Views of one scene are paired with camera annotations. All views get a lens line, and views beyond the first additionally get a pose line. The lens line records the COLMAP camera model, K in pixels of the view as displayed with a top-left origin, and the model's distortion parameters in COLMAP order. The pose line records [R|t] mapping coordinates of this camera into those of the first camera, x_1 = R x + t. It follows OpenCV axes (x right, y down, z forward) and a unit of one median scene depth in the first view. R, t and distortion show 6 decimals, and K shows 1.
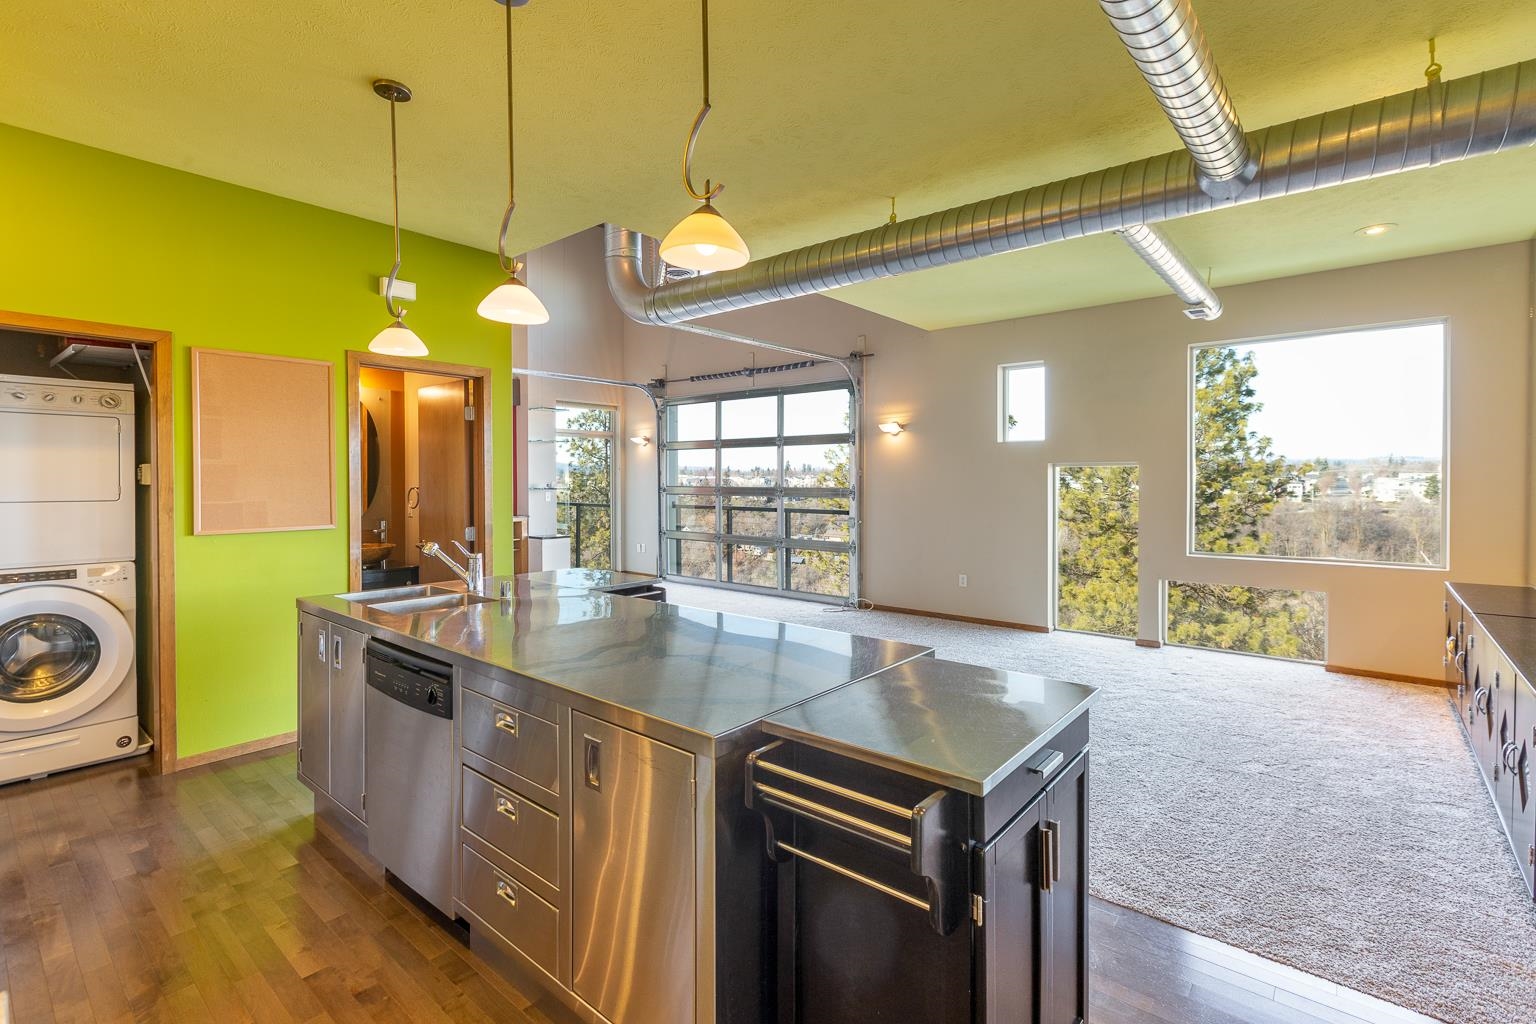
lens RADIAL K [[695.9, 0, 763.6], [0, 695.9, 494.5], [0, 0, 1]] dist [0.005743, -0.000029]
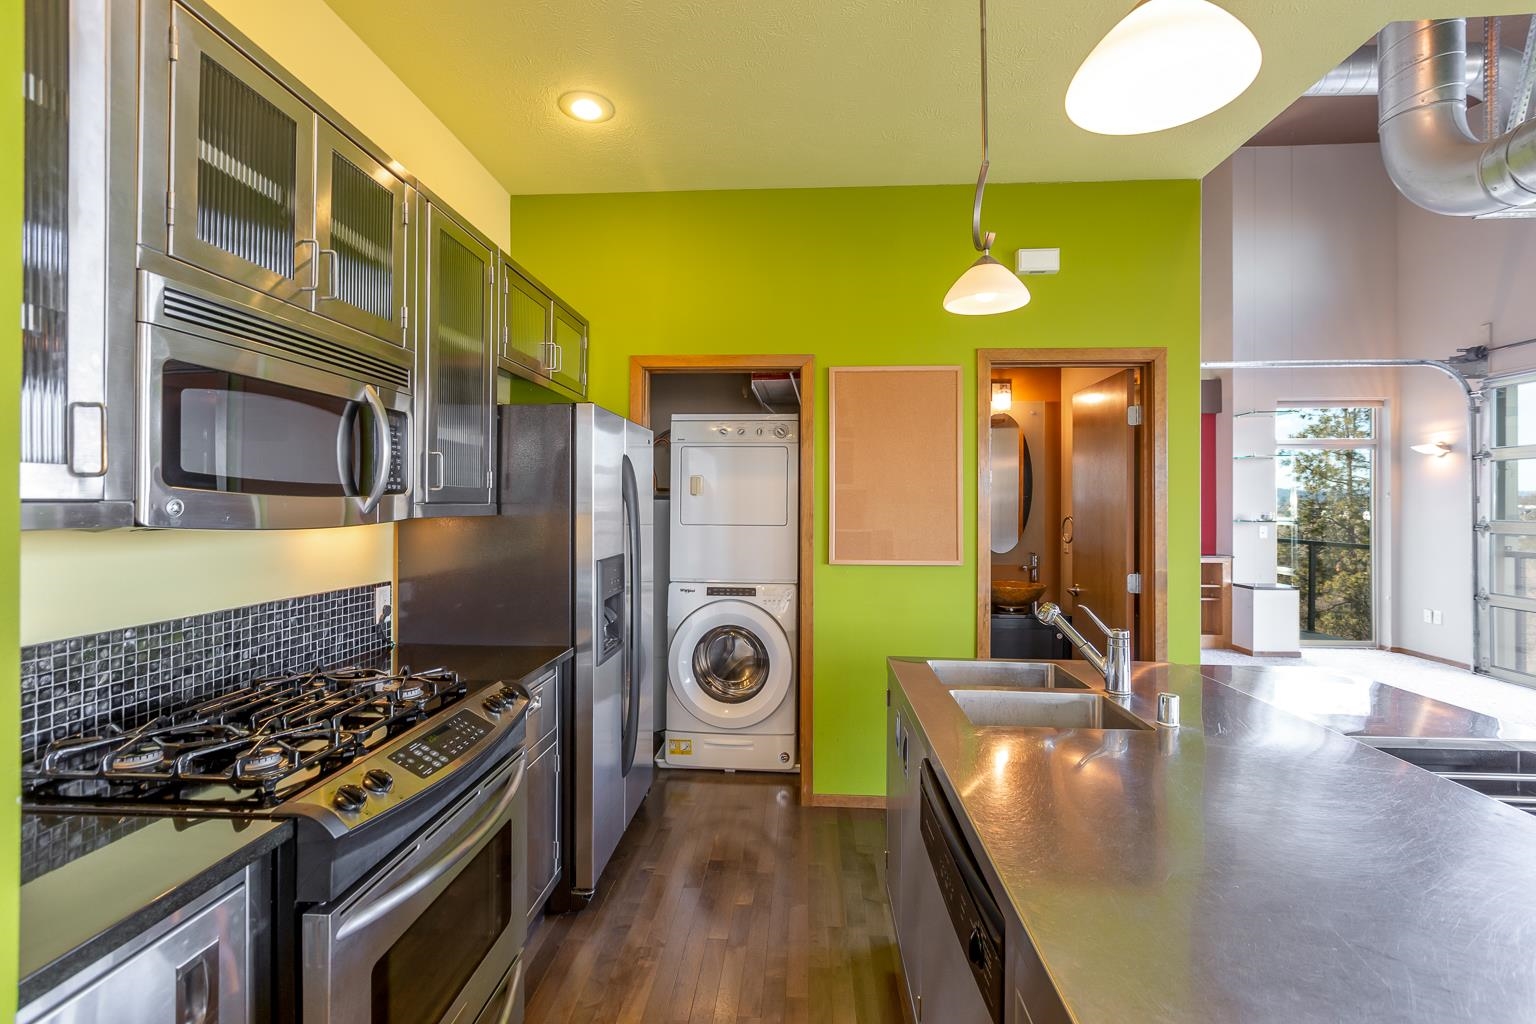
lens RADIAL K [[692.5, 0, 766.6], [0, 692.5, 504.5], [0, 0, 1]] dist [0.000380, -0.000296]
pose [[0.603842, 0.000603, -0.797104, -0.041733], [-0.022230, 0.999623, -0.016084, -0.002231], [0.796794, 0.027432, 0.603628, 0.134991]]
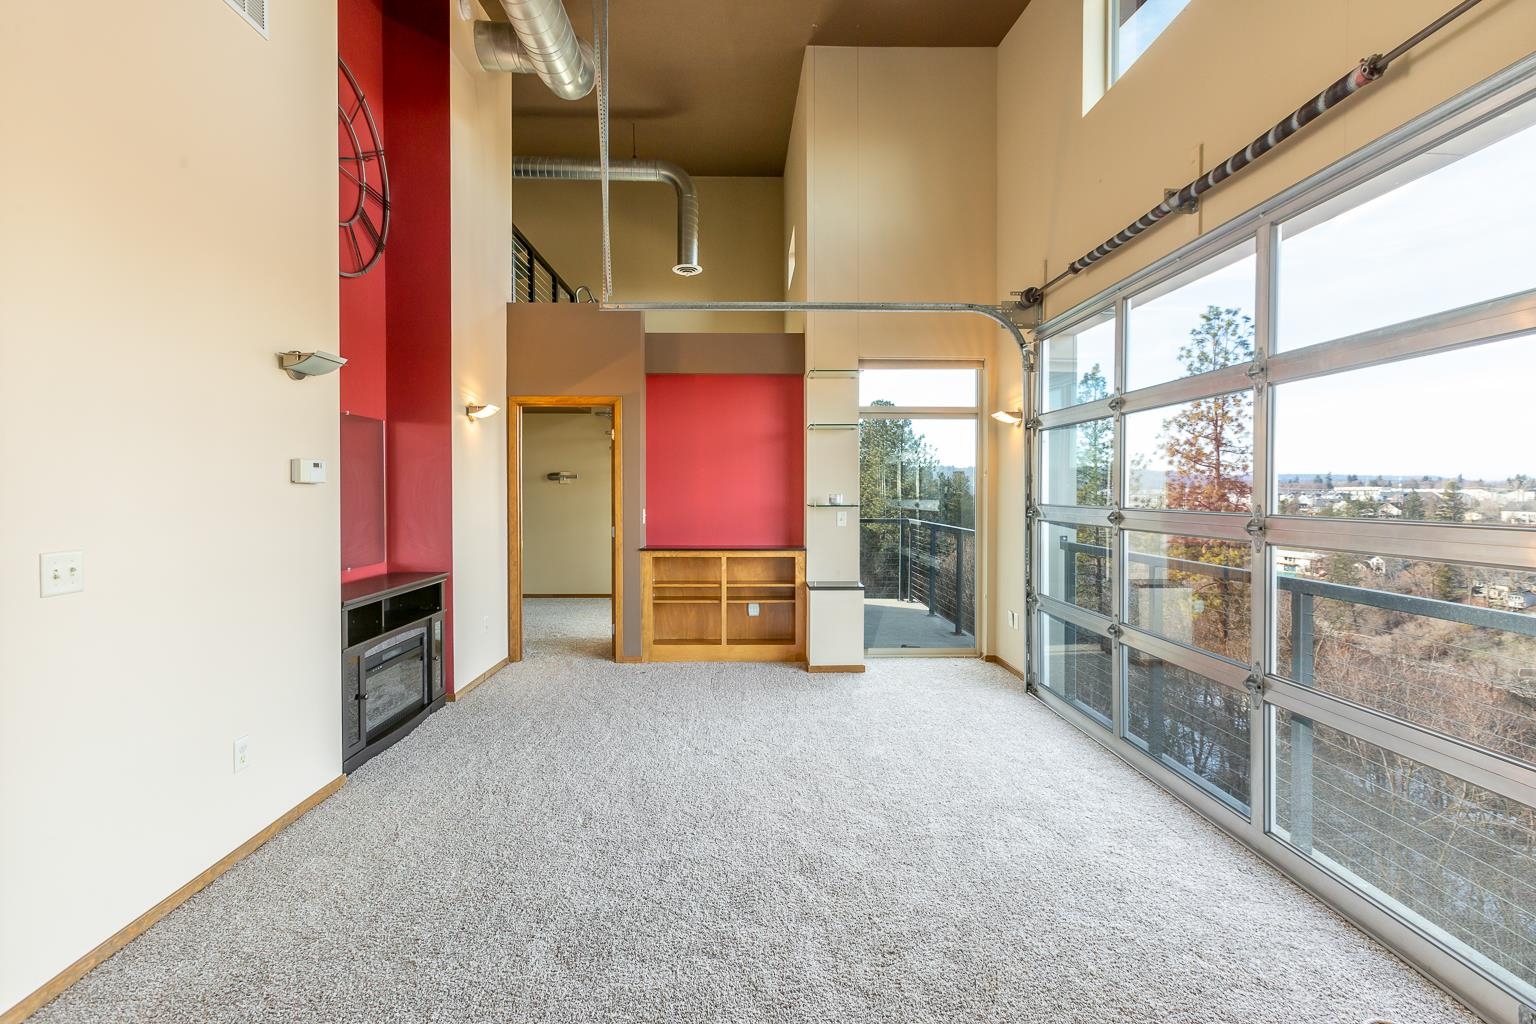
lens RADIAL K [[695.9, 0, 763.6], [0, 695.9, 494.5], [0, 0, 1]] dist [0.005743, -0.000029]
pose [[0.670332, 0.004583, -0.742047, 0.099496], [-0.018316, 0.999778, -0.010371, -0.010380], [0.741835, 0.020544, 0.670268, 0.549998]]
